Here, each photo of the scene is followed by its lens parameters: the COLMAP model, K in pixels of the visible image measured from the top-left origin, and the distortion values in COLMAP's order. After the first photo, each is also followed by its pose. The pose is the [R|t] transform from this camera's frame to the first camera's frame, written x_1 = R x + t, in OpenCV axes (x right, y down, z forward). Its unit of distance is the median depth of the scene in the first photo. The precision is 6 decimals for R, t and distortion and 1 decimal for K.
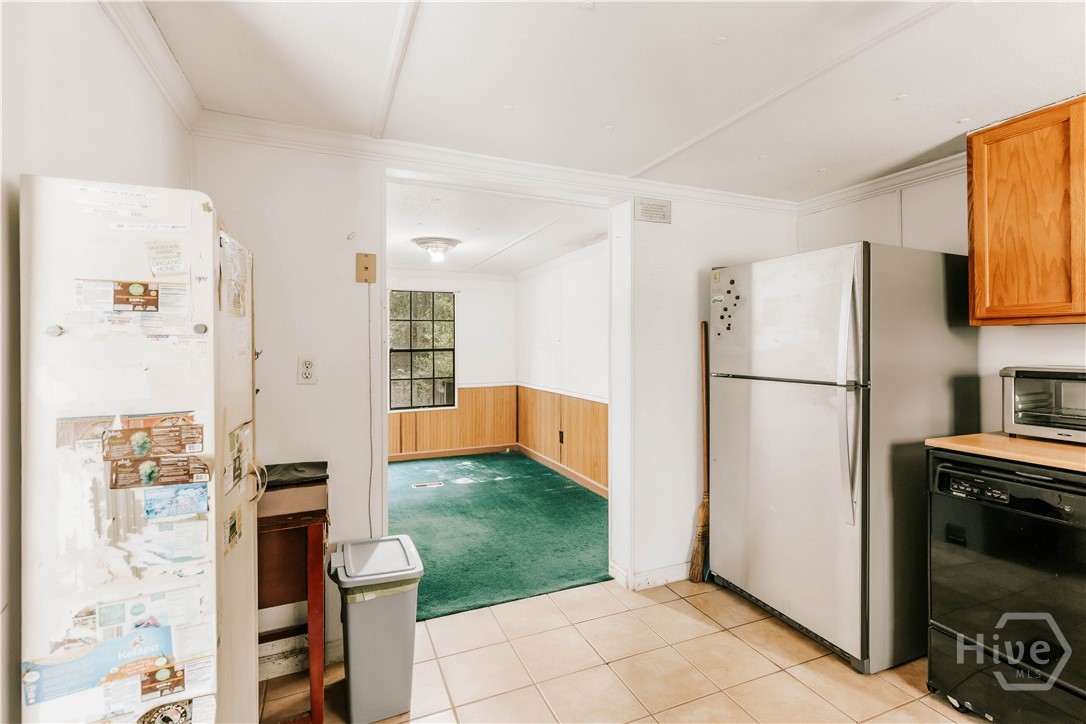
lens RADIAL K [[500.5, 0, 550.0], [0, 500.5, 345.6], [0, 0, 1]] dist [0.001583, -0.001155]
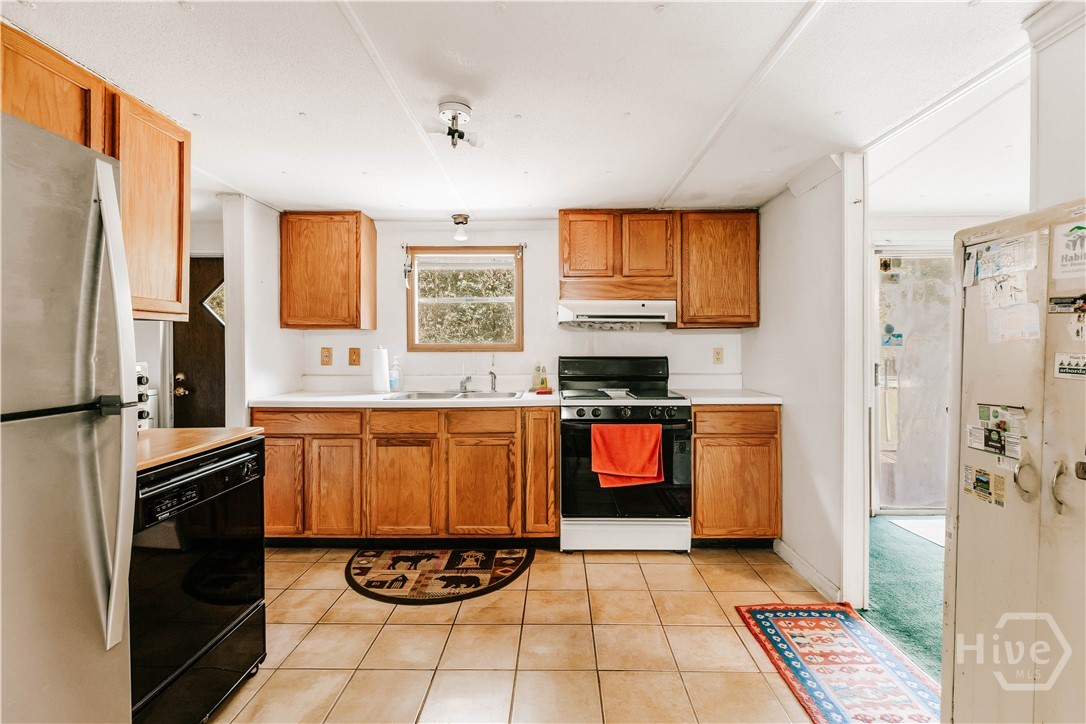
lens RADIAL K [[500.5, 0, 540.2], [0, 500.5, 352.9], [0, 0, 1]] dist [0.001583, -0.001155]
pose [[-0.905838, -0.000770, 0.423623, -0.078237], [0.007662, 0.999805, 0.018200, 0.013000], [-0.423554, 0.019732, -0.905656, 1.174261]]
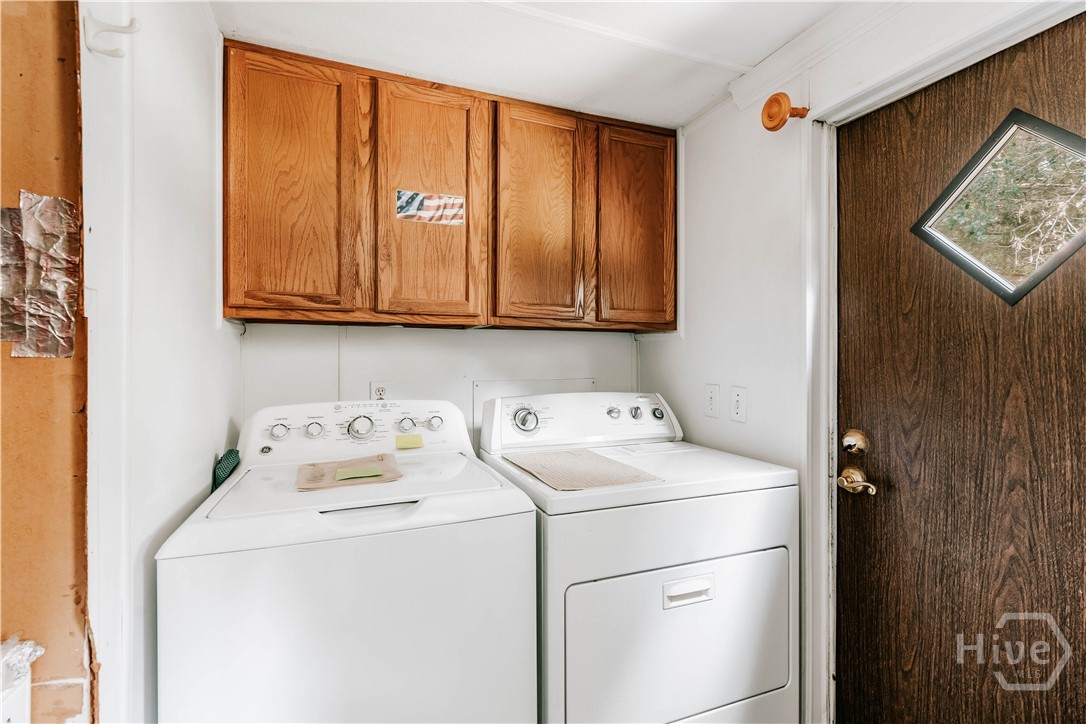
lens RADIAL K [[500.5, 0, 545.7], [0, 500.5, 357.6], [0, 0, 1]] dist [0.001583, -0.001155]
pose [[0.046962, 0.000535, 0.998897, 1.108639], [0.003526, 0.999994, -0.000702, 0.011011], [-0.998890, 0.003555, 0.046959, 0.507932]]
